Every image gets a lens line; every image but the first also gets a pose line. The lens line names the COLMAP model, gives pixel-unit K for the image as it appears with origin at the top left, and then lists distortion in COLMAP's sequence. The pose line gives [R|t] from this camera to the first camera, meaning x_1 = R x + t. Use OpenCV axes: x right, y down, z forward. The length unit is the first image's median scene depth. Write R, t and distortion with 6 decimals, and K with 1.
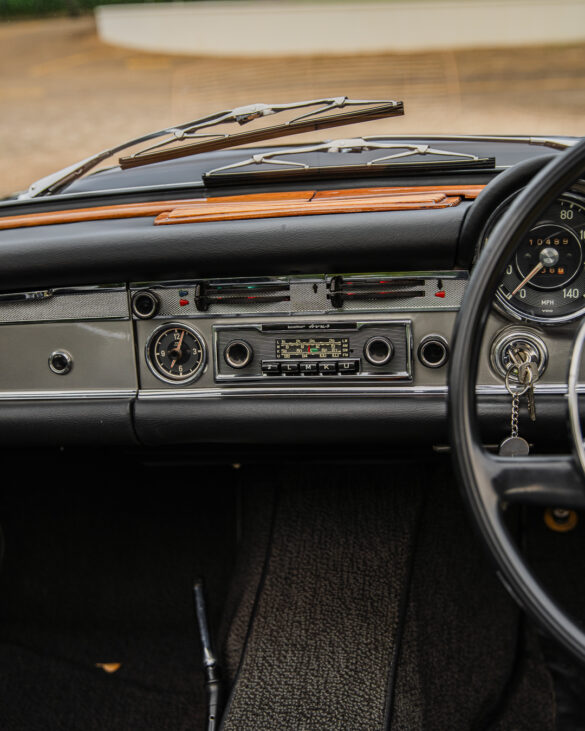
lens RADIAL K [[887.7, 0, 320.7], [0, 887.7, 366.3], [0, 0, 1]] dist [-0.000051, -0.013257]
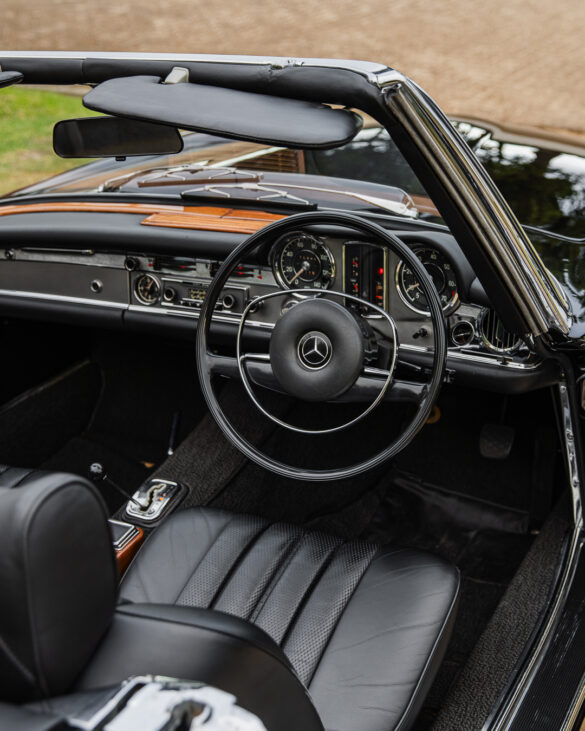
lens RADIAL K [[1006.8, 0, 292.5], [0, 1006.8, 365.5], [0, 0, 1]] dist [0.140445, 0.002986]
pose [[0.954119, 0.135386, -0.267071, 0.800673], [-0.106379, 0.987021, 0.120307, -0.157507], [0.279892, -0.086377, 0.956138, -1.129194]]
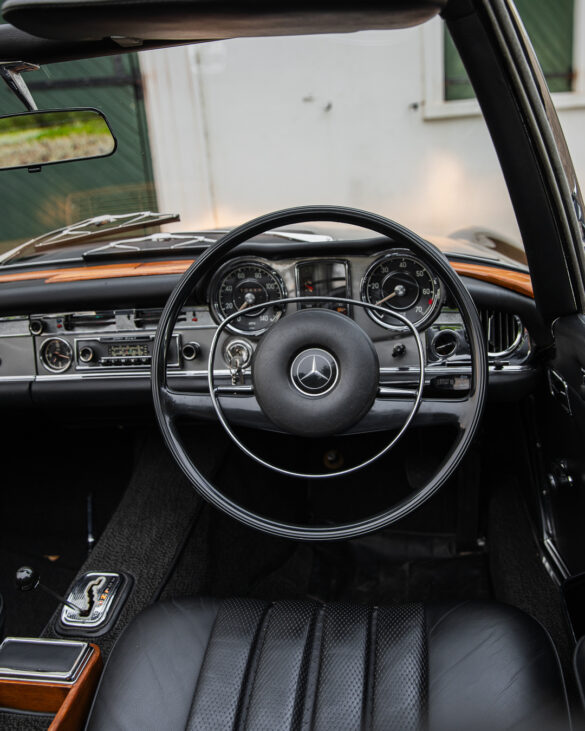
lens RADIAL K [[652.9, 0, 290.9], [0, 652.9, 346.8], [0, 0, 1]] dist [-0.038718, -0.003691]
pose [[0.999968, -0.007847, 0.001458, 0.310604], [0.007921, 0.998118, -0.060816, 0.053168], [-0.000978, 0.060825, 0.998148, -0.303673]]
